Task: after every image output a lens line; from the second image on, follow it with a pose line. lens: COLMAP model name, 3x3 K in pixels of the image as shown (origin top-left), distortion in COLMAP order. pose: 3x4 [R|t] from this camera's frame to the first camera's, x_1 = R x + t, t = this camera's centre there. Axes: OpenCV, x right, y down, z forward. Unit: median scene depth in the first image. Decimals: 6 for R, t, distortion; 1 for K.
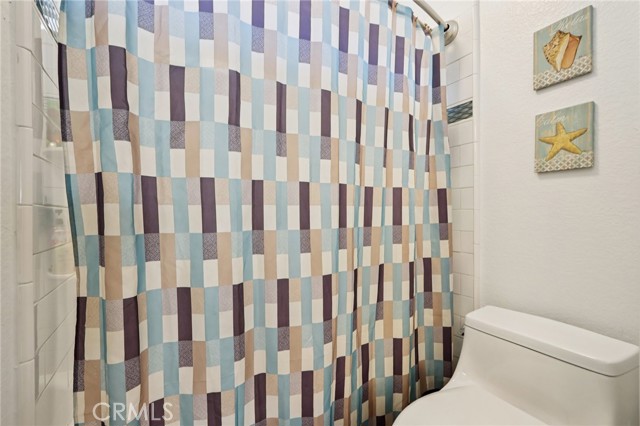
lens RADIAL K [[298.1, 0, 321.0], [0, 298.1, 216.1], [0, 0, 1]] dist [-0.003981, 0.001783]
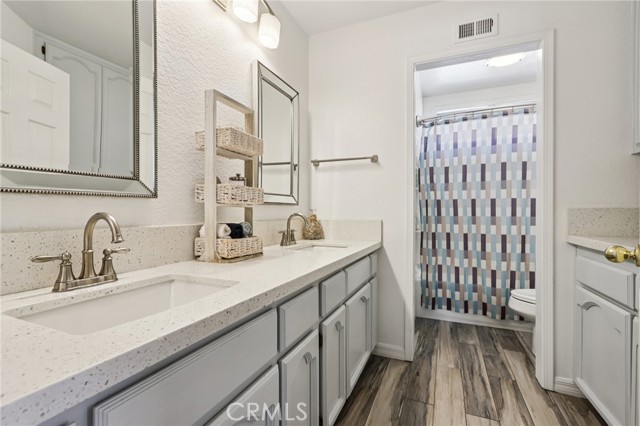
lens RADIAL K [[298.1, 0, 317.2], [0, 298.1, 211.7], [0, 0, 1]] dist [-0.003981, 0.001783]
pose [[0.579567, 0.006649, -0.814898, 1.415144], [-0.012484, 0.999922, -0.000720, 0.028517], [0.814829, 0.010591, 0.579604, -2.145153]]
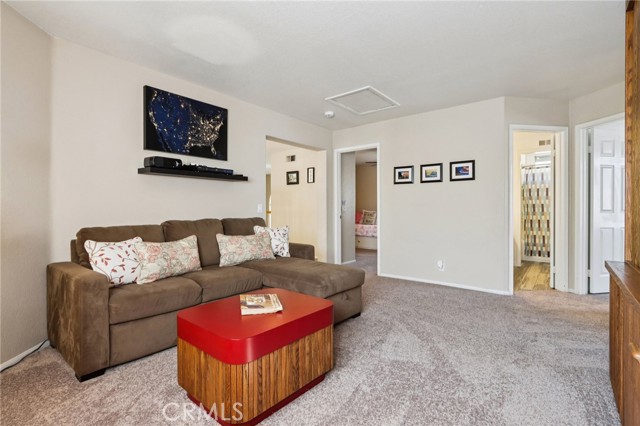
lens RADIAL K [[298.1, 0, 321.2], [0, 298.1, 207.0], [0, 0, 1]] dist [-0.003981, 0.001783]
pose [[0.328447, 0.000131, -0.944522, 4.541100], [-0.012790, 0.999909, -0.004309, 0.039903], [0.944436, 0.013496, 0.328419, -6.244502]]
